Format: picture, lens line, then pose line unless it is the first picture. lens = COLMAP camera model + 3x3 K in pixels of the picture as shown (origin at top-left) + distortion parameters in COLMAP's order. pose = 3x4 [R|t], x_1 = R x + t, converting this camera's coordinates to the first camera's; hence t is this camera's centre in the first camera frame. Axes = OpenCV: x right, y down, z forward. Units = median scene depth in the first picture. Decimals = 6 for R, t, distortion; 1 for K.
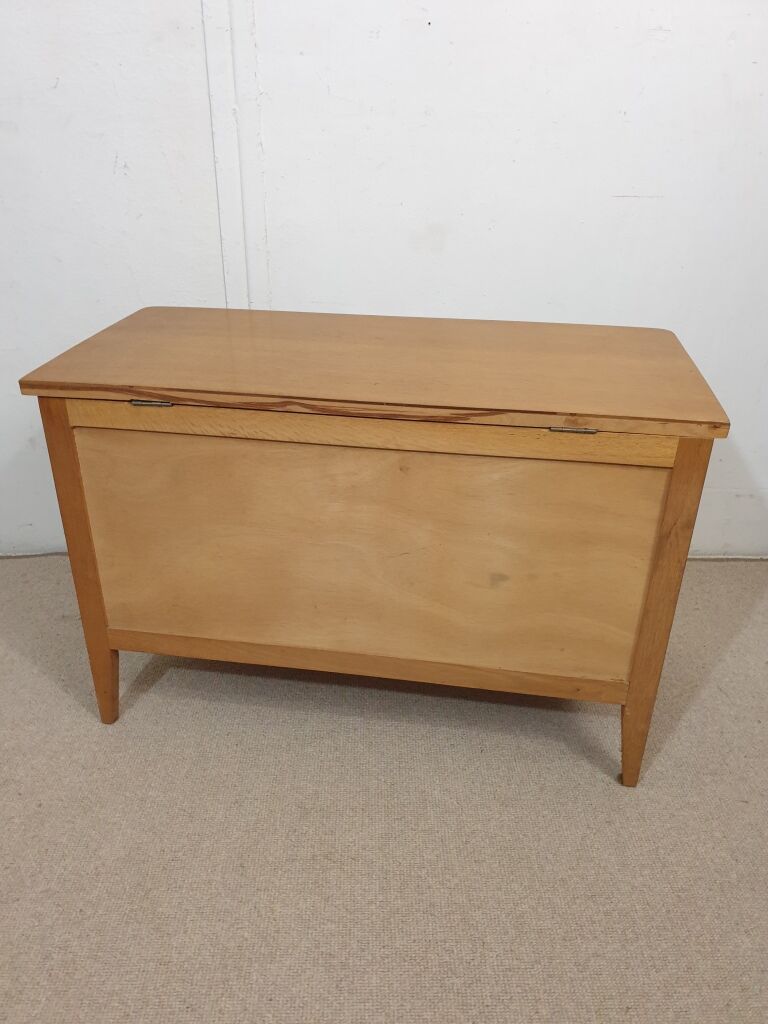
lens RADIAL K [[798.1, 0, 377.9], [0, 798.1, 518.7], [0, 0, 1]] dist [0.005652, 0.065308]
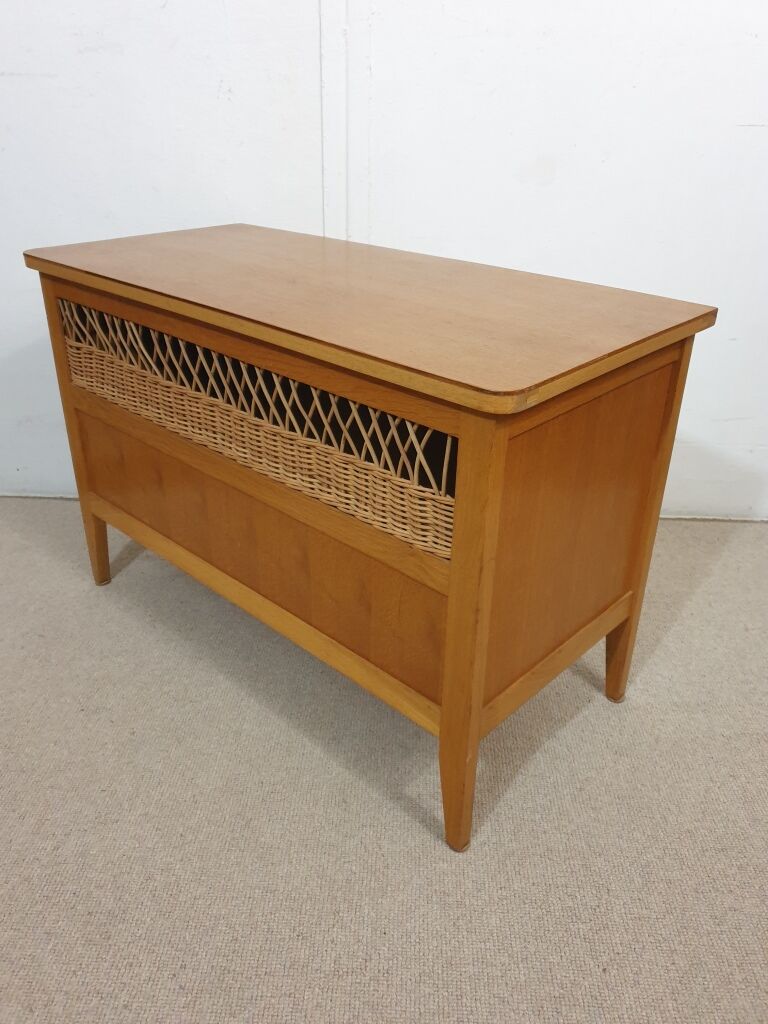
lens RADIAL K [[798.2, 0, 386.3], [0, 798.2, 509.4], [0, 0, 1]] dist [-0.004208, 0.078022]
pose [[0.998836, 0.030019, -0.037761, -0.089092], [-0.030367, 0.999501, -0.008667, 0.087808], [0.037482, 0.009804, 0.999249, 0.047789]]
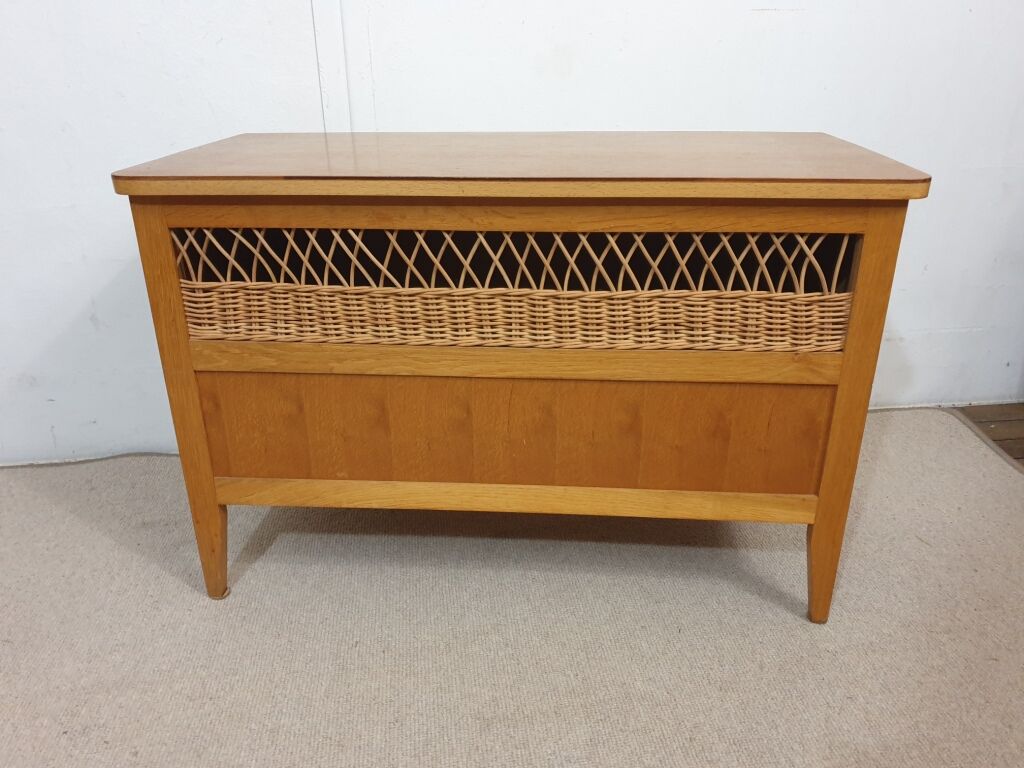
lens RADIAL K [[793.6, 0, 514.6], [0, 793.6, 392.0], [0, 0, 1]] dist [0.006020, 0.060062]
pose [[0.992471, -0.062525, 0.105317, -0.125542], [0.069449, 0.995568, -0.063410, 0.090087], [-0.100885, 0.070246, 0.992415, 0.186960]]
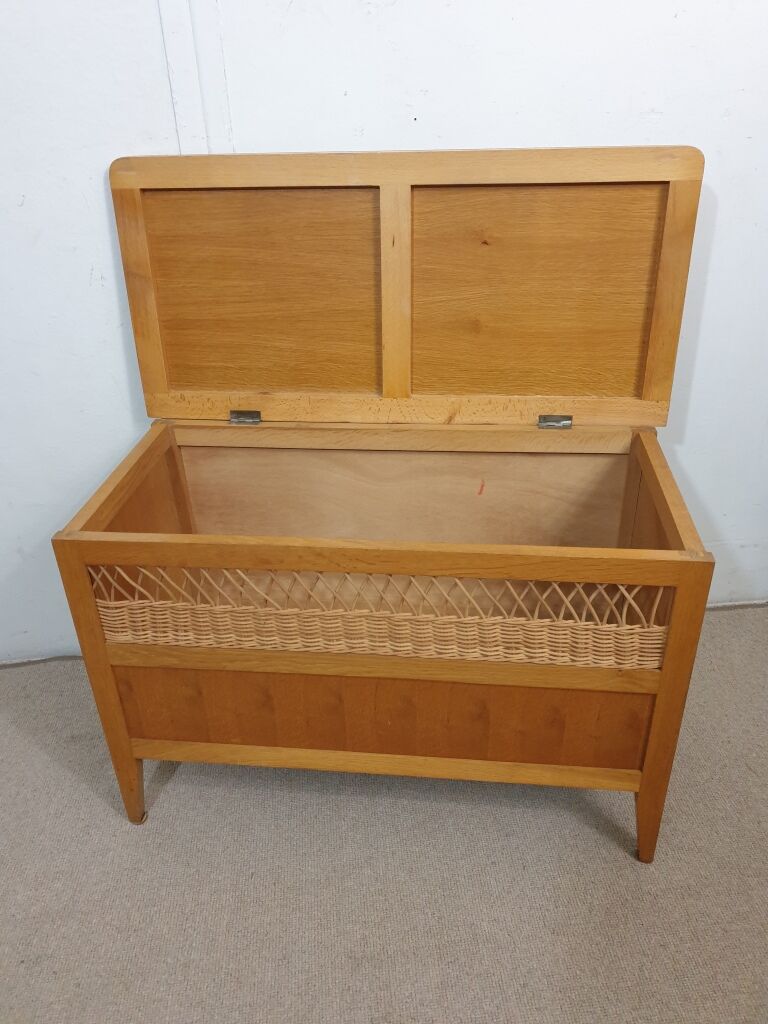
lens RADIAL K [[796.2, 0, 378.7], [0, 796.2, 509.5], [0, 0, 1]] dist [0.004350, 0.082174]
pose [[0.996080, -0.076153, 0.044997, -0.065727], [0.074125, 0.996227, 0.045142, -0.228492], [-0.048265, -0.041630, 0.997967, 0.042595]]
